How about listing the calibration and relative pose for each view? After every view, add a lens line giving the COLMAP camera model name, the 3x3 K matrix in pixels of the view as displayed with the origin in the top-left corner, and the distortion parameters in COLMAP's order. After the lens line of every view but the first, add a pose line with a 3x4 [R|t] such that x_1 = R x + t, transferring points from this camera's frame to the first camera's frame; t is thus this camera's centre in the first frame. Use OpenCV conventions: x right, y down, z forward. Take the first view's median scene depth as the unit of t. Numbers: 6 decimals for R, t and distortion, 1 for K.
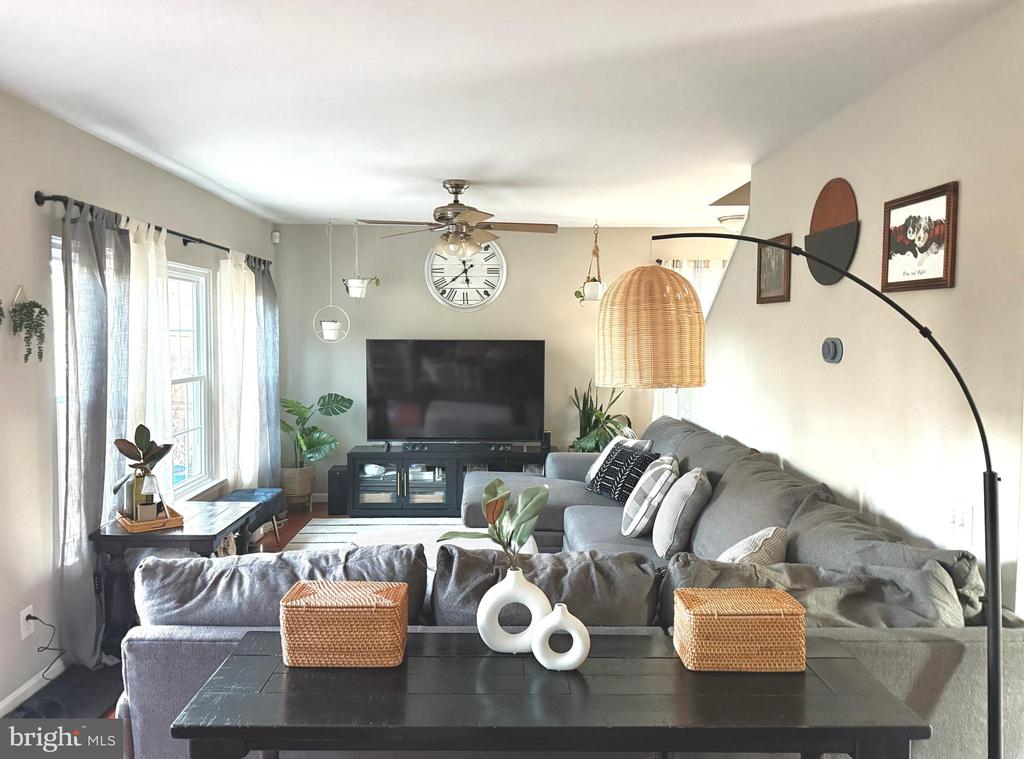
lens RADIAL K [[727.8, 0, 504.9], [0, 727.8, 359.9], [0, 0, 1]] dist [0.079947, -0.110711]
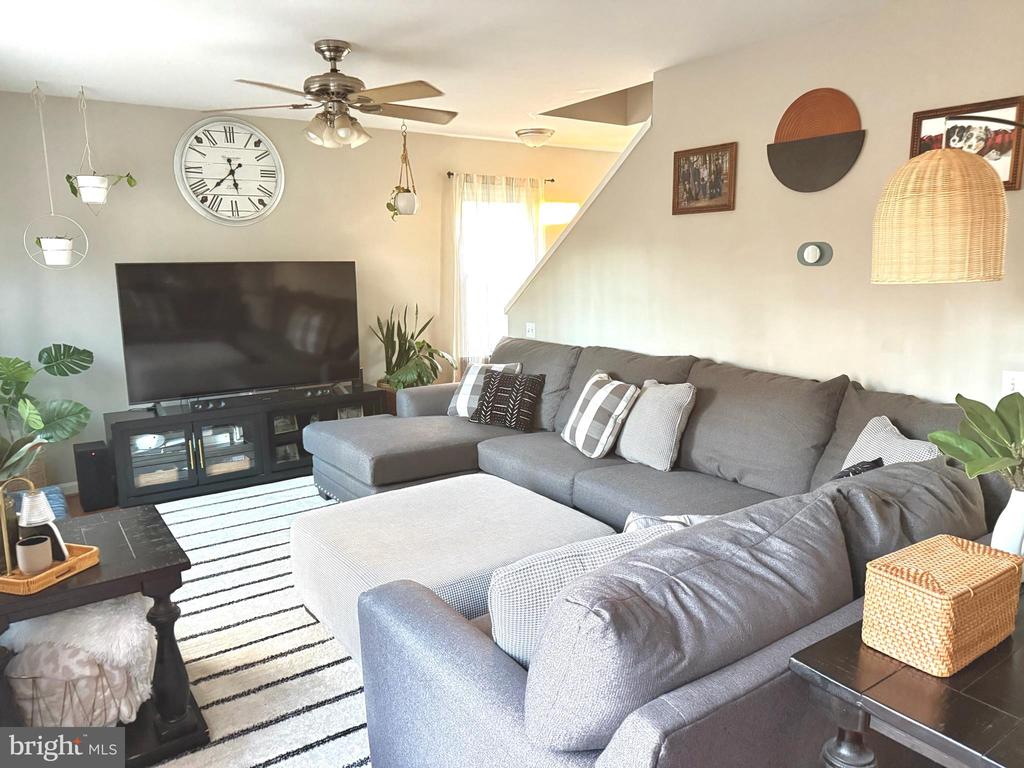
lens RADIAL K [[727.8, 0, 520.0], [0, 727.8, 385.8], [0, 0, 1]] dist [0.079947, -0.110711]
pose [[0.823545, -0.113380, 0.555804, -0.279333], [0.041161, 0.989182, 0.140798, 0.004500], [-0.565756, -0.093076, 0.819303, 0.178329]]
